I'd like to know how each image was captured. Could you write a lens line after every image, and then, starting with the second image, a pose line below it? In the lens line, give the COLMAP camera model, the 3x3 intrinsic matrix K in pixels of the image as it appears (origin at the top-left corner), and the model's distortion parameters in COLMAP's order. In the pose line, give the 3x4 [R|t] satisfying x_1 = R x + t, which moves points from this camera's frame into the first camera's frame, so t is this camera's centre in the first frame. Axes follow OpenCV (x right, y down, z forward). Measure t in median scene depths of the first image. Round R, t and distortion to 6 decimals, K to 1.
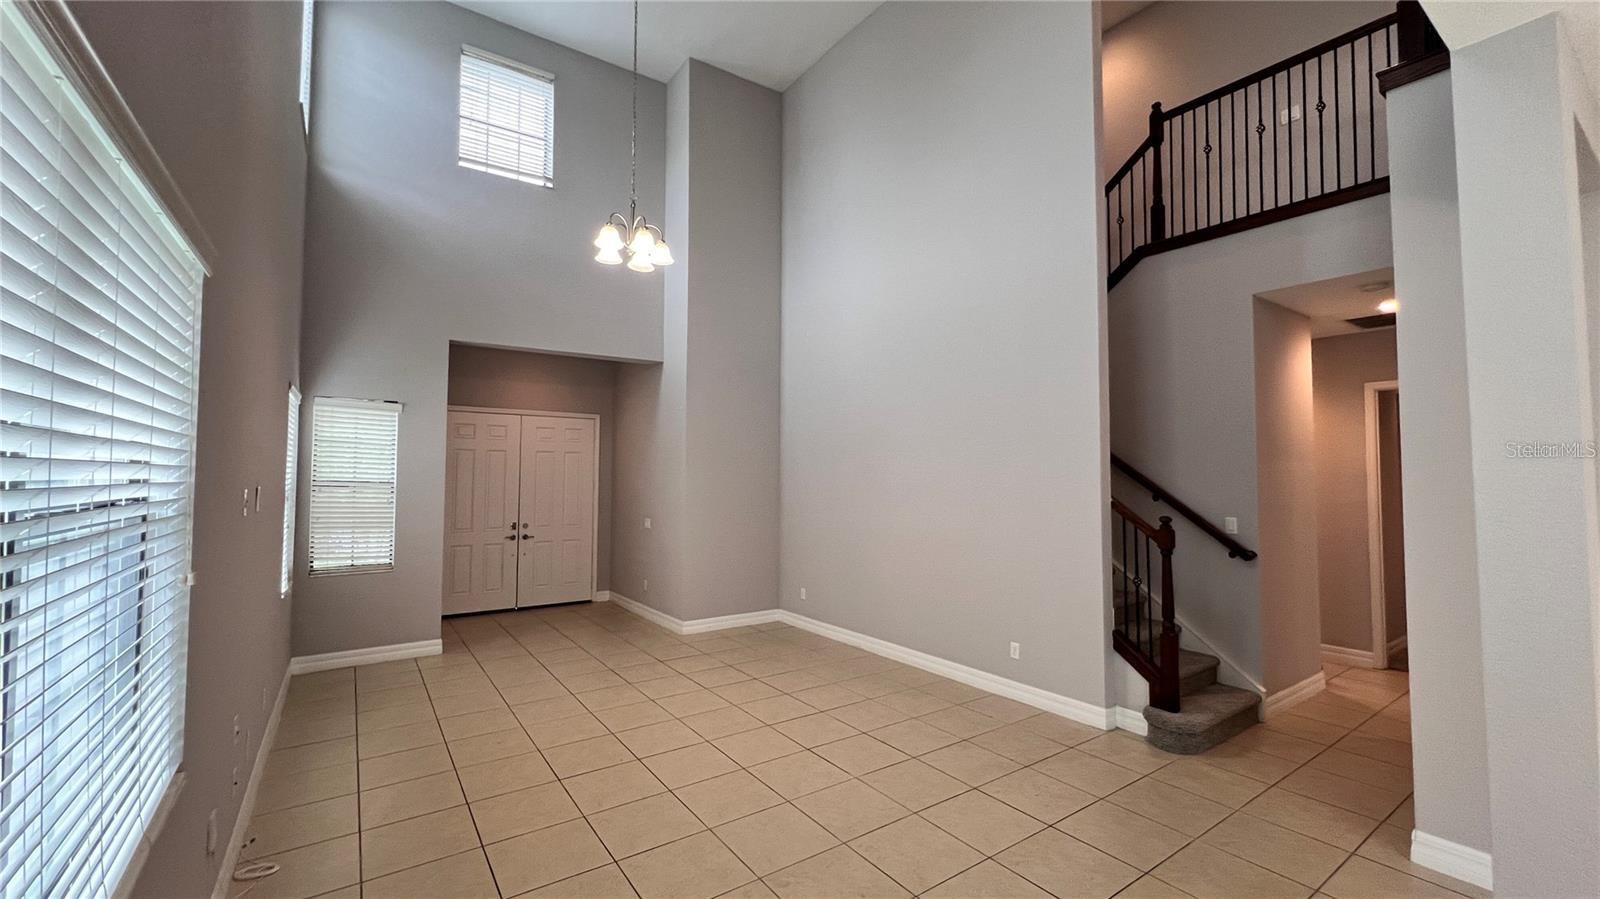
lens RADIAL K [[640.6, 0, 800.0], [0, 640.6, 449.5], [0, 0, 1]] dist [-0.003017, 0.000190]
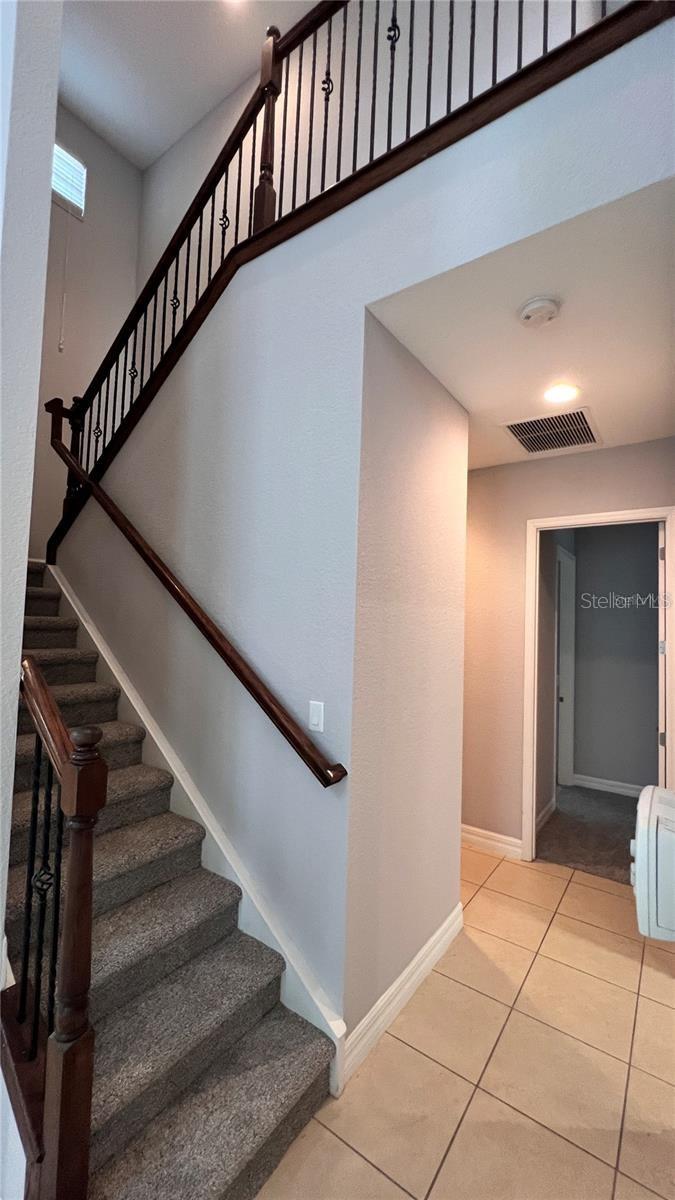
lens RADIAL K [[482.2, 0, 337.5], [0, 482.2, 600.0], [0, 0, 1]] dist [0.000352, 0.000055]
pose [[0.943272, 0.052712, 0.327811, 0.546217], [-0.049817, 0.998610, -0.017227, 0.023572], [-0.328263, -0.000081, 0.944586, 0.591888]]
